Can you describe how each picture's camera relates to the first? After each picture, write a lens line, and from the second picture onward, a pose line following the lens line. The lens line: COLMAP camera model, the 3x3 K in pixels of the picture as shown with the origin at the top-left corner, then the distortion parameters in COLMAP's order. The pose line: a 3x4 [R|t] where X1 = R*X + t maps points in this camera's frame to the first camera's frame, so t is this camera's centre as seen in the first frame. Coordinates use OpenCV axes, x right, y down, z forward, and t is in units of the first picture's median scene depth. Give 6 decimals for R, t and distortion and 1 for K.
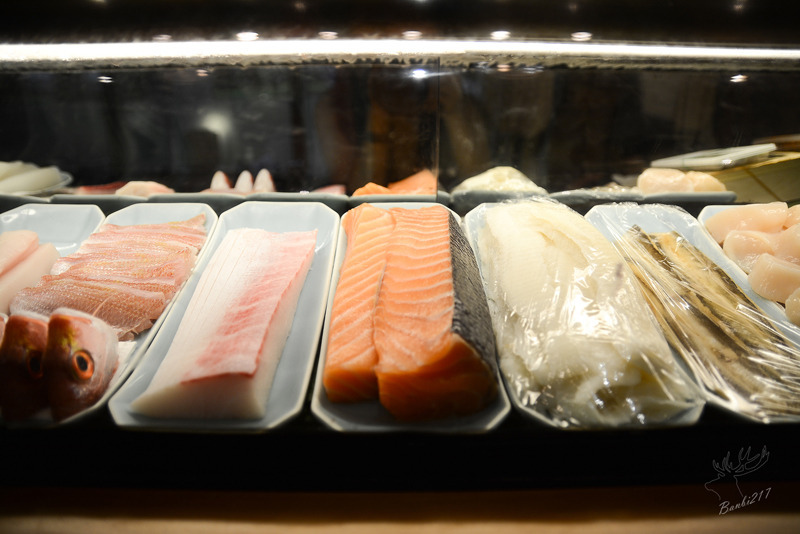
lens RADIAL K [[631.6, 0, 399.2], [0, 631.6, 269.3], [0, 0, 1]] dist [-0.000378, 0.004811]
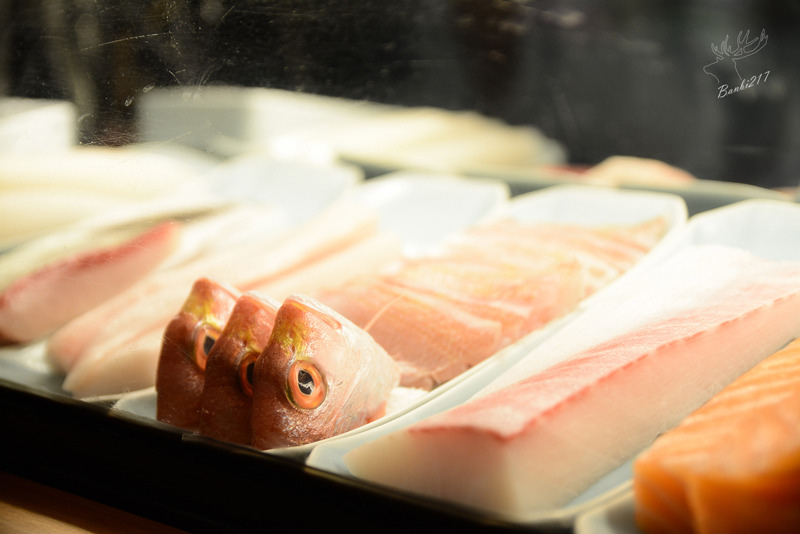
lens RADIAL K [[1723.3, 0, 400.2], [0, 1723.3, 266.6], [0, 0, 1]] dist [0.034500, 0.000000]
pose [[0.768455, 0.111295, -0.630151, 0.542691], [-0.192128, 0.979453, -0.061307, 0.104929], [0.610380, 0.168181, 0.774049, -0.246498]]
